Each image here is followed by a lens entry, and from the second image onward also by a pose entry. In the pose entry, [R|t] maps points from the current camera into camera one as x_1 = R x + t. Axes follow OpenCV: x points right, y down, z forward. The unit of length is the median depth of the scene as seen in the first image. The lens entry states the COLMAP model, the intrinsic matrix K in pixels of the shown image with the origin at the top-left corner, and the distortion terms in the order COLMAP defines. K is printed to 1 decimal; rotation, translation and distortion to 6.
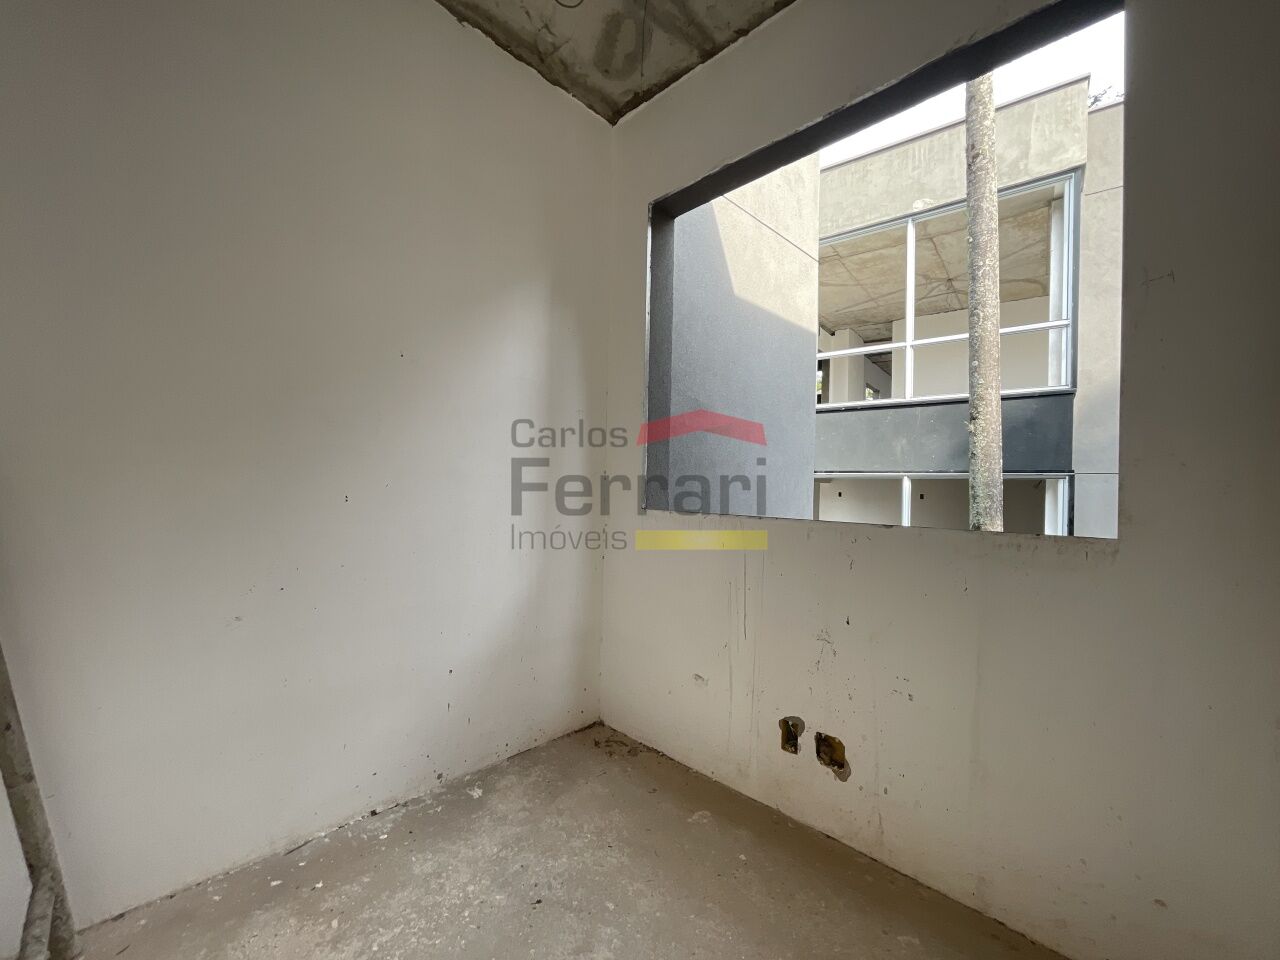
lens RADIAL K [[519.5, 0, 640.0], [0, 519.5, 480.0], [0, 0, 1]] dist [-0.010821, 0.005981]
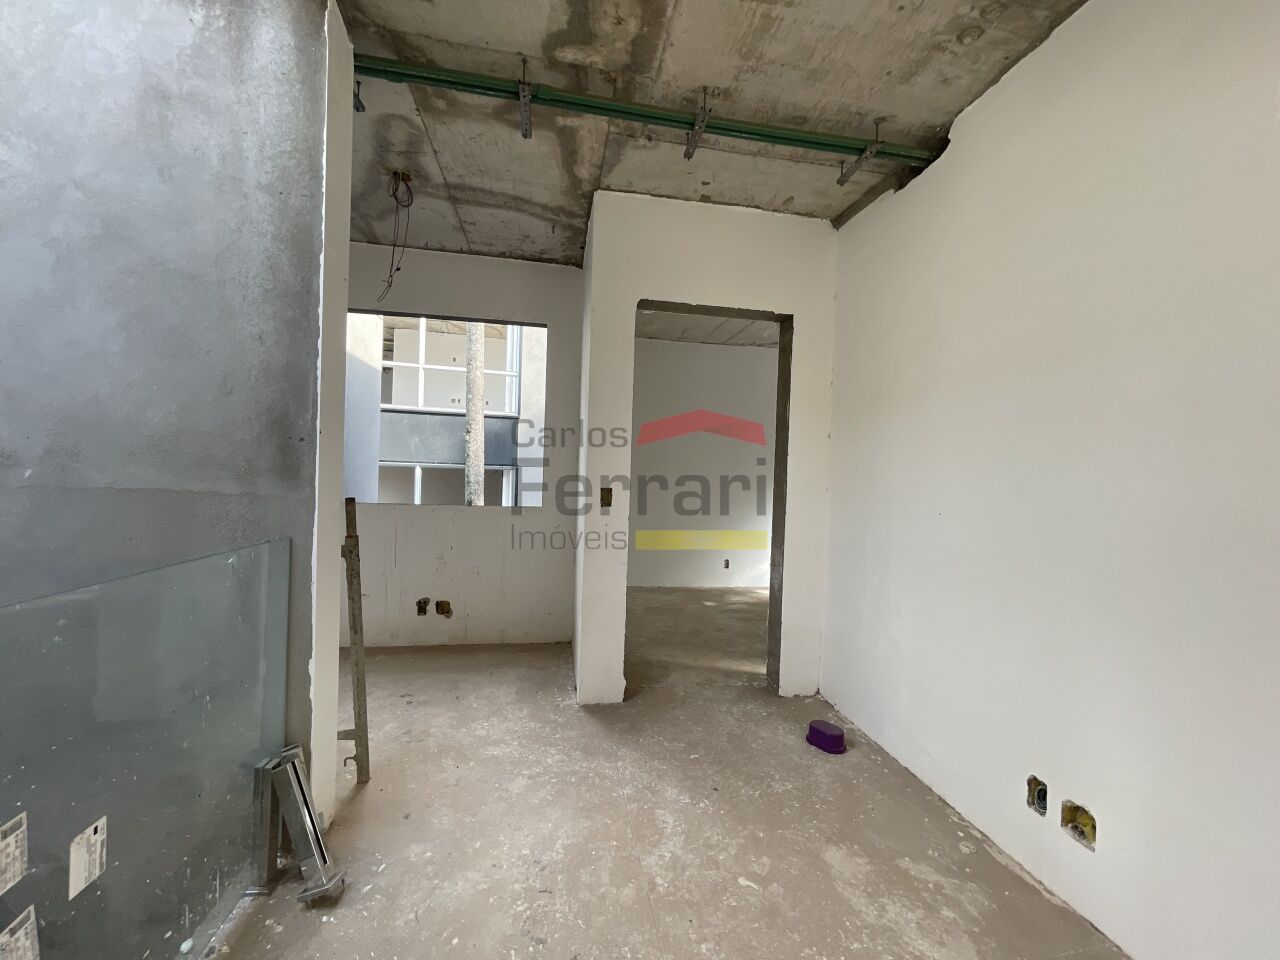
lens RADIAL K [[519.5, 0, 640.0], [0, 519.5, 480.0], [0, 0, 1]] dist [-0.010821, 0.005981]
pose [[0.584310, -0.012863, 0.811428, -0.293108], [-0.025015, 0.999114, 0.033851, -0.037570], [-0.811145, -0.040077, 0.583471, -0.301598]]
